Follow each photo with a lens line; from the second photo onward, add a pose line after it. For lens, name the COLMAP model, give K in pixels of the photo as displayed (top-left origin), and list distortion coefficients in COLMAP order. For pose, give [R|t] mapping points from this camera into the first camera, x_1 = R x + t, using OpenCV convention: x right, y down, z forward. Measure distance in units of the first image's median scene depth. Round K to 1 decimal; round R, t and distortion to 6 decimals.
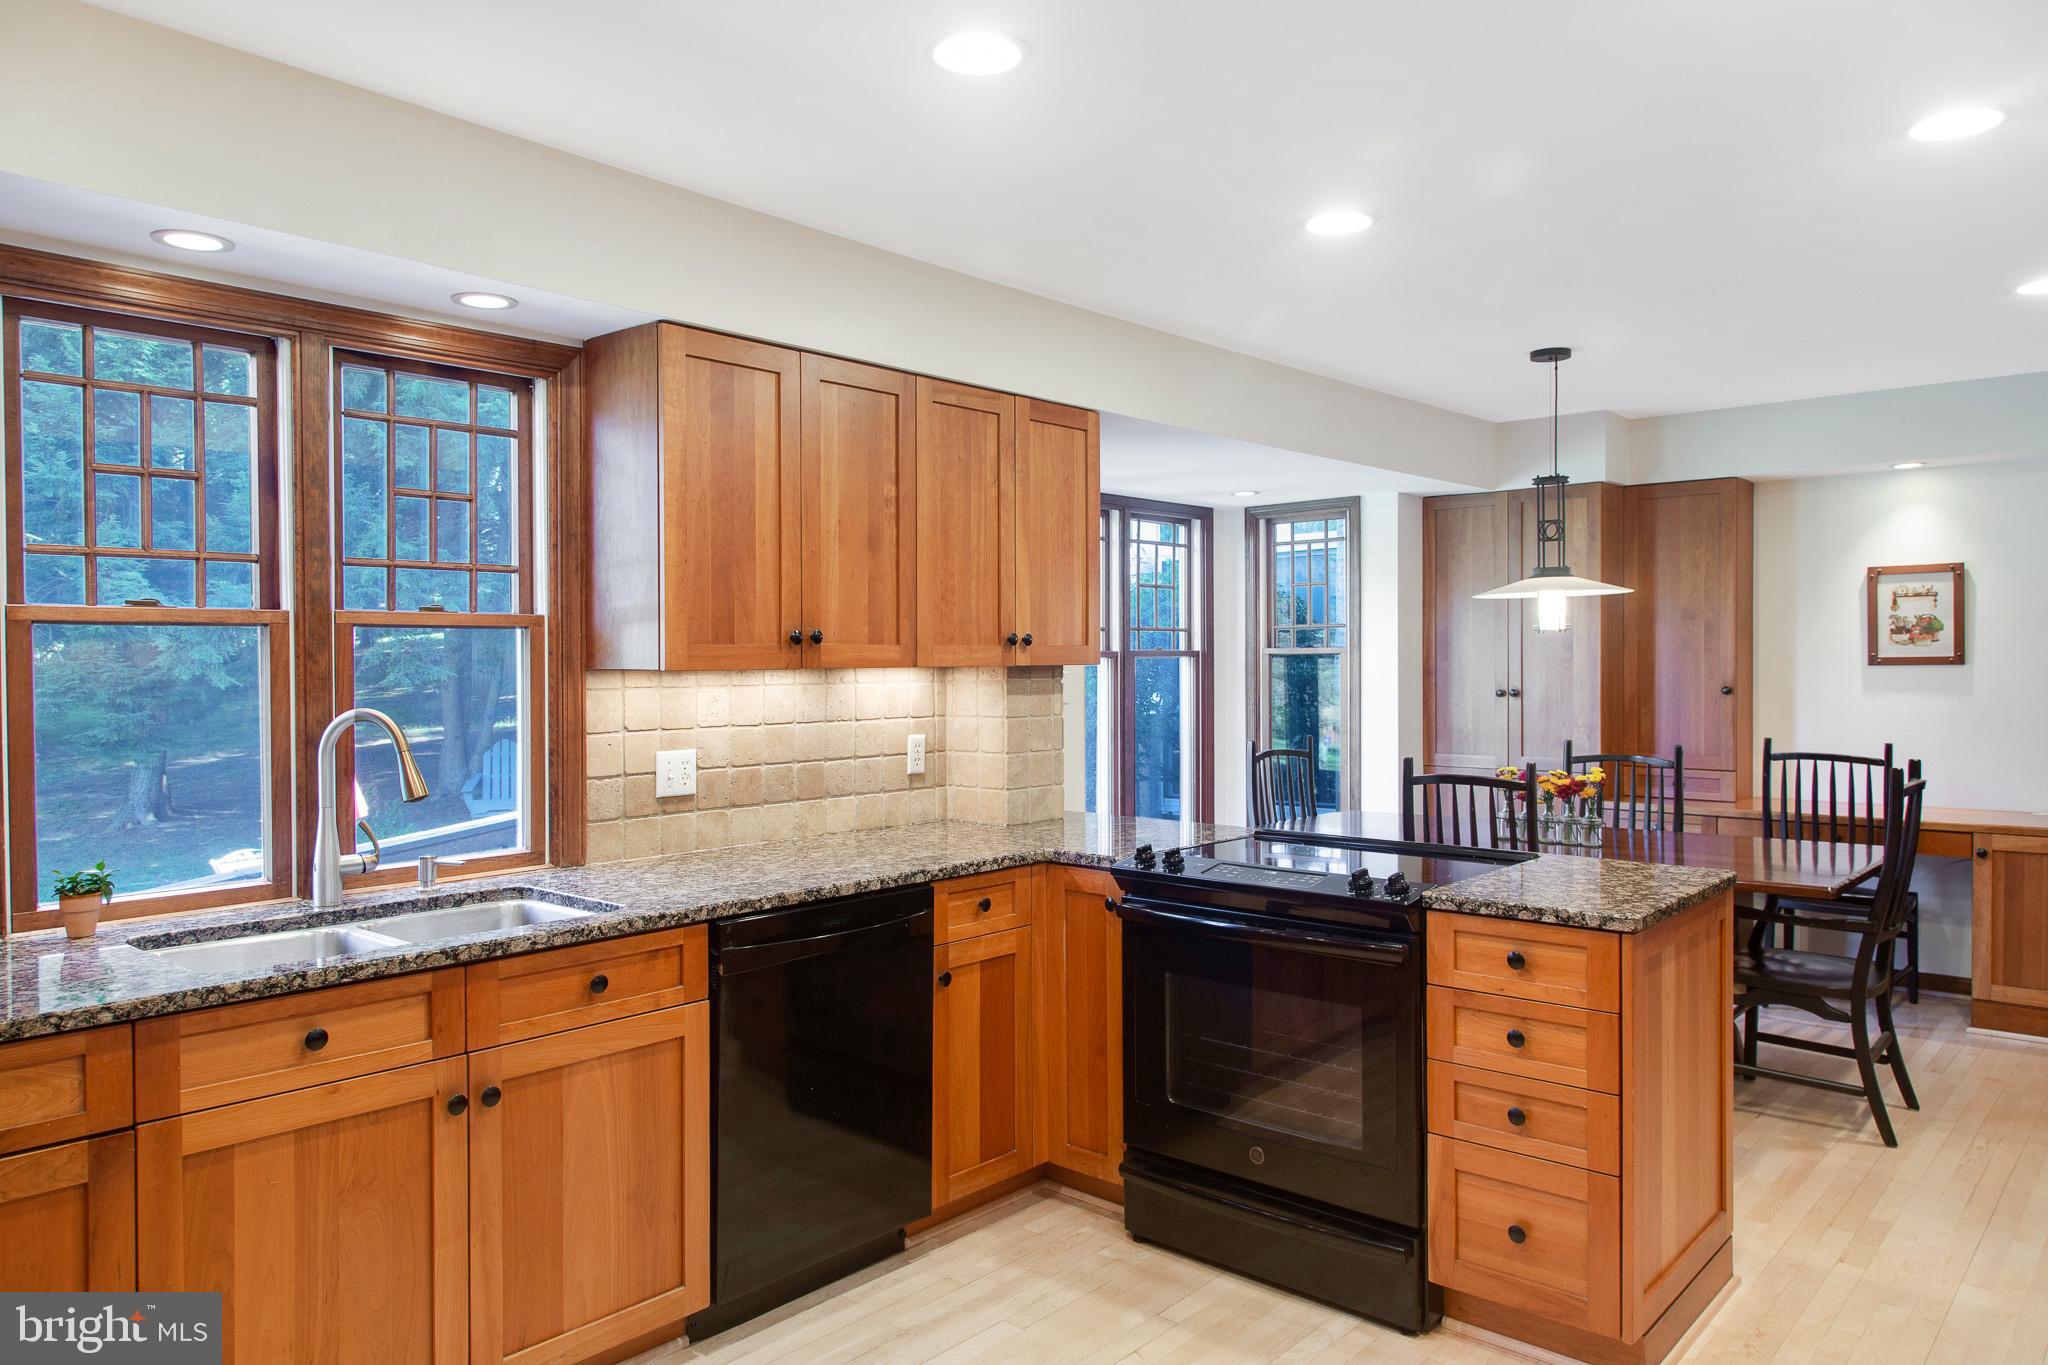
lens RADIAL K [[1382.8, 0, 1024.0], [0, 1382.8, 682.5], [0, 0, 1]] dist [-0.002164, 0.000709]
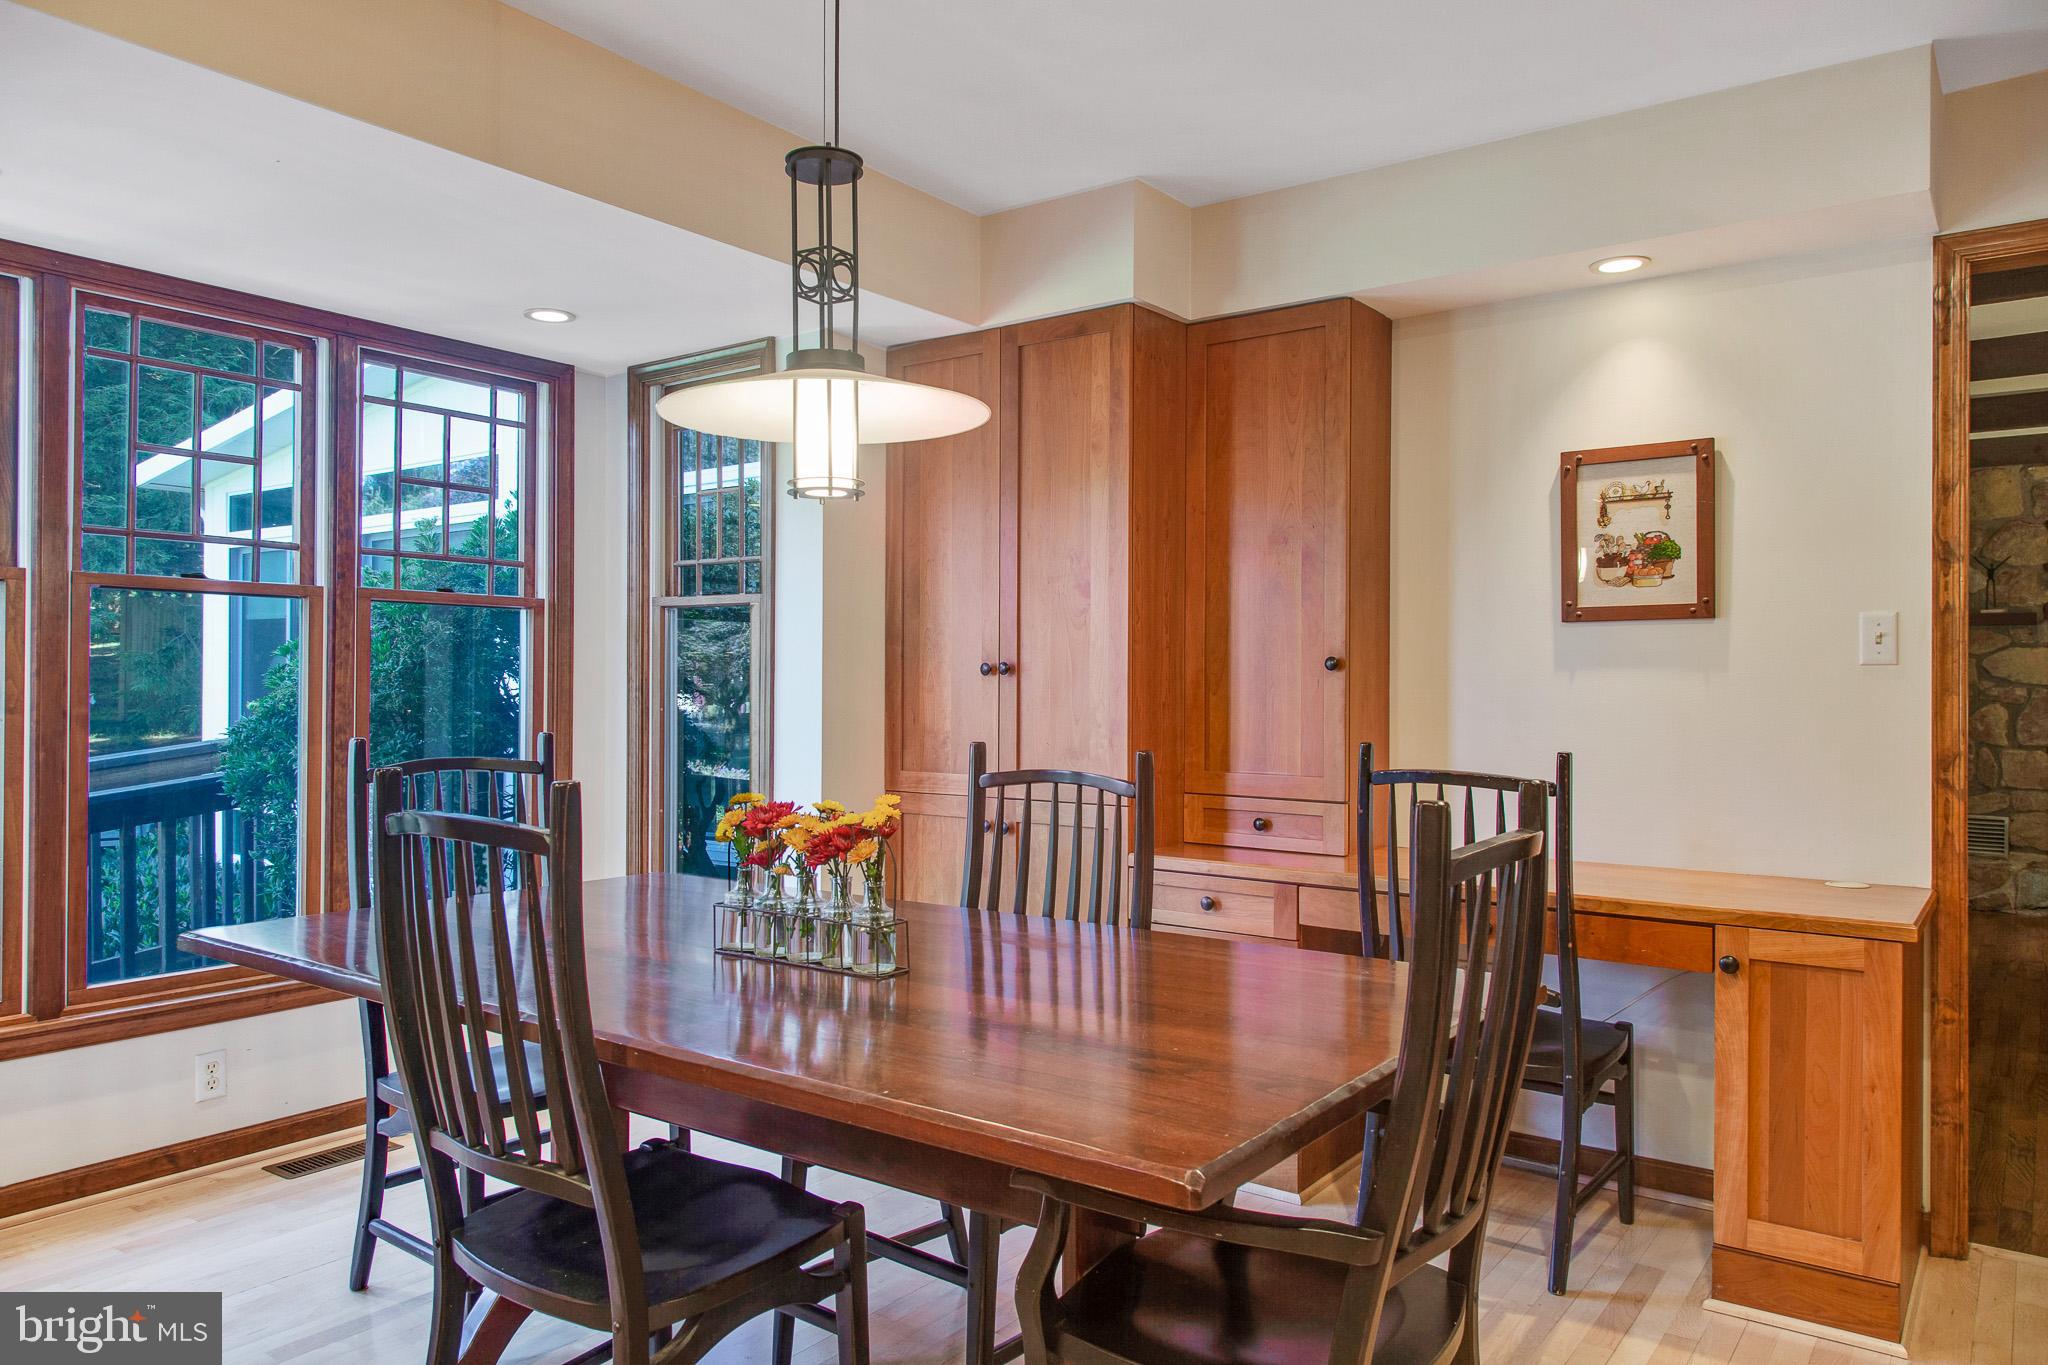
lens RADIAL K [[1382.8, 0, 1024.0], [0, 1382.8, 682.5], [0, 0, 1]] dist [-0.002164, 0.000709]
pose [[0.995629, 0.015587, 0.092085, 0.340722], [-0.013799, 0.999704, -0.020019, 0.028165], [-0.092370, 0.018660, 0.995550, 0.454027]]
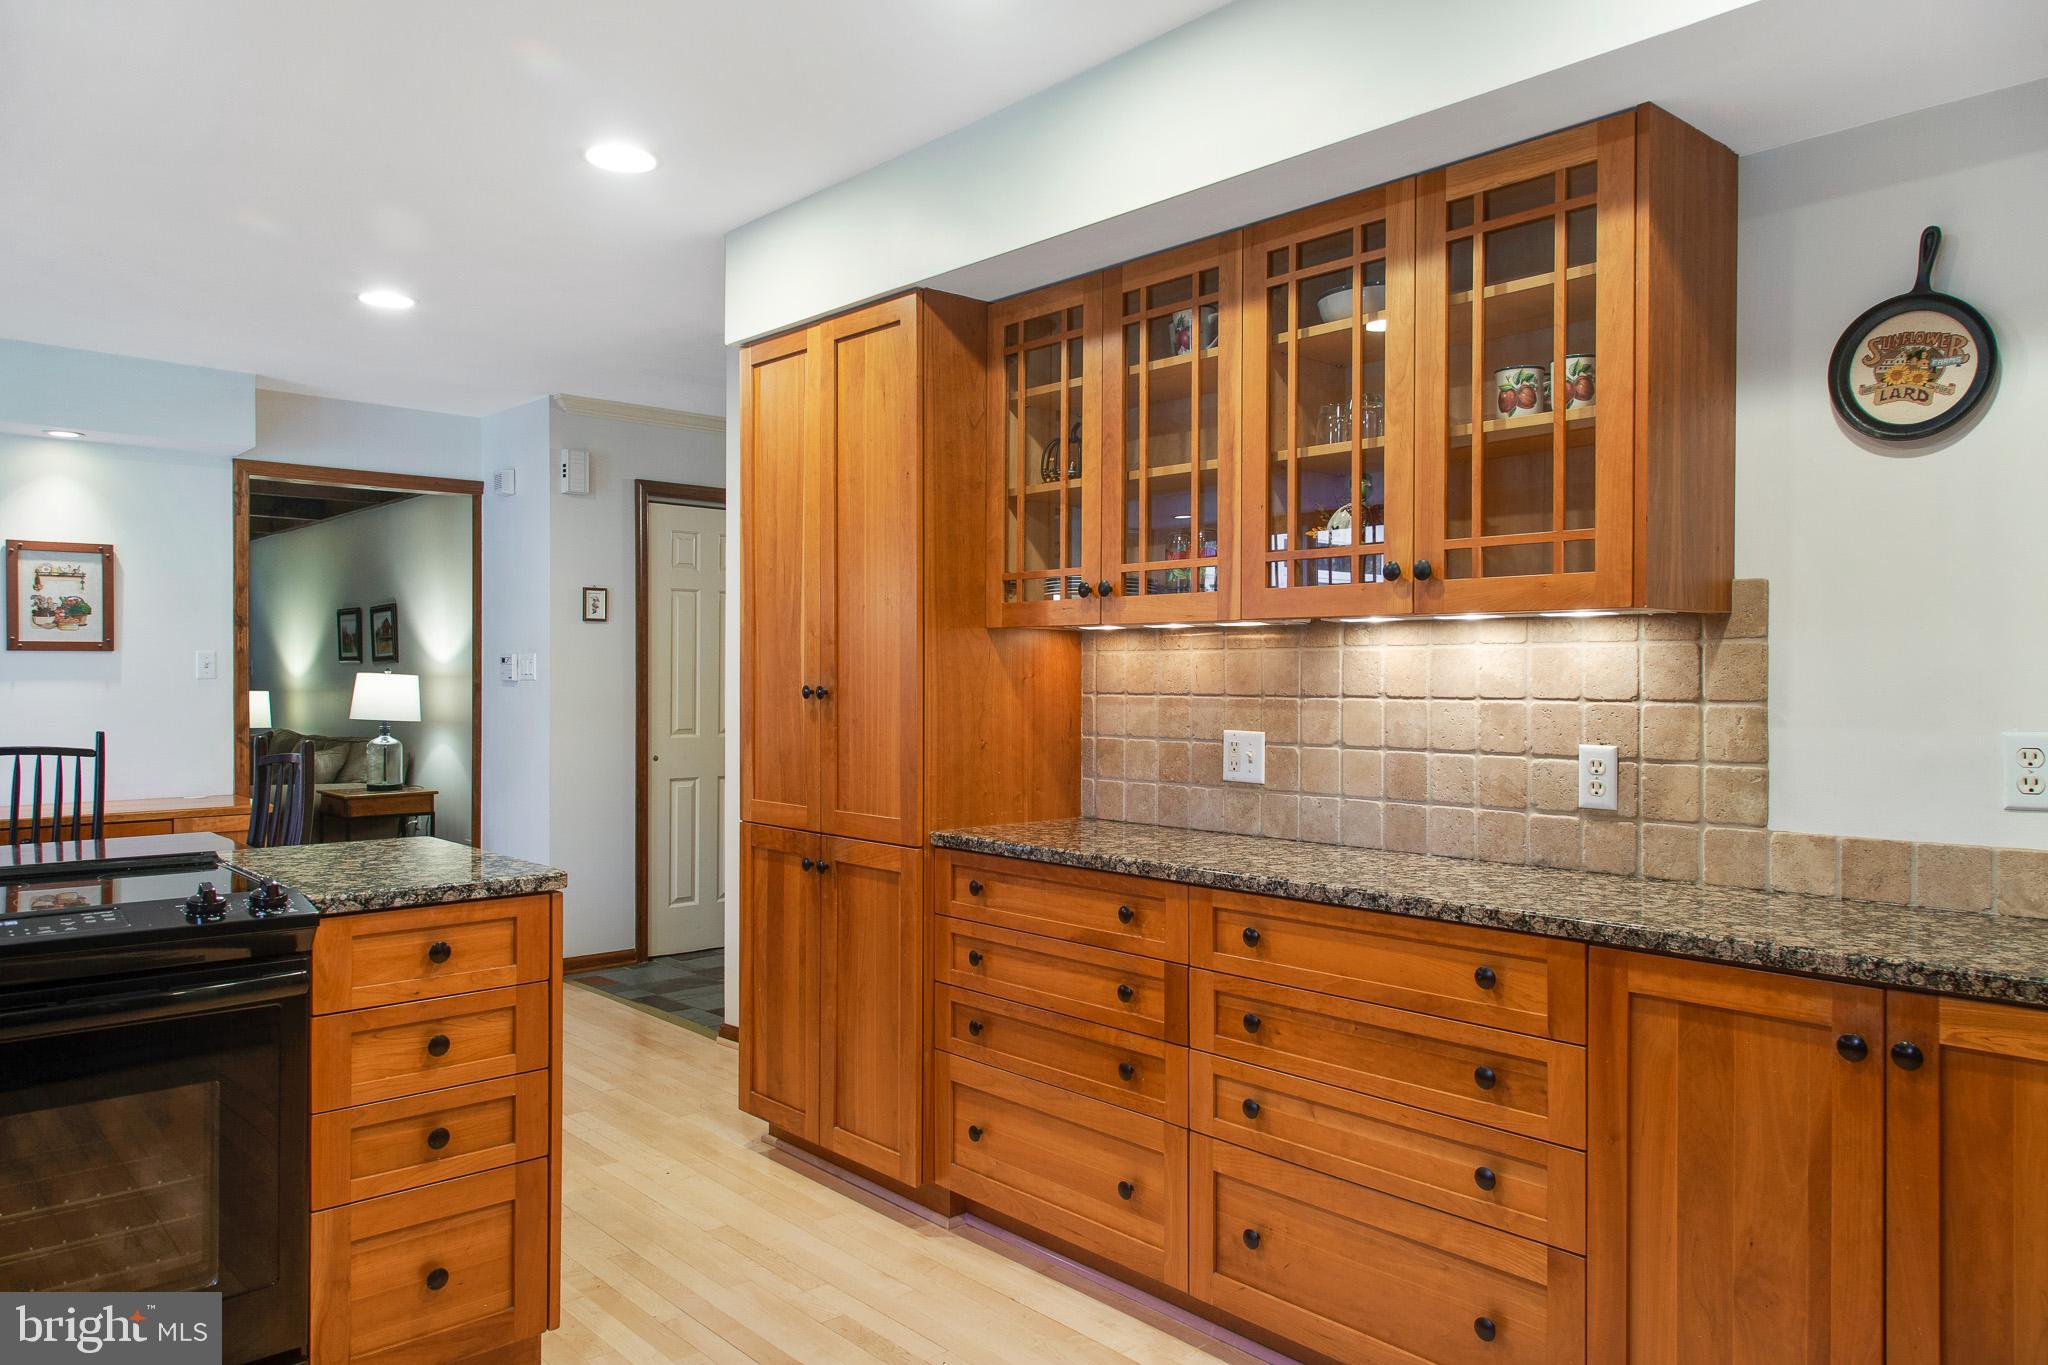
lens RADIAL K [[1406.2, 0, 1005.6], [0, 1406.2, 663.2], [0, 0, 1]] dist [0.001111, -0.000874]
pose [[0.108567, 0.015707, 0.993965, -0.223291], [0.013999, 0.999752, -0.017328, 0.021086], [-0.993991, 0.015795, 0.108321, 0.269039]]
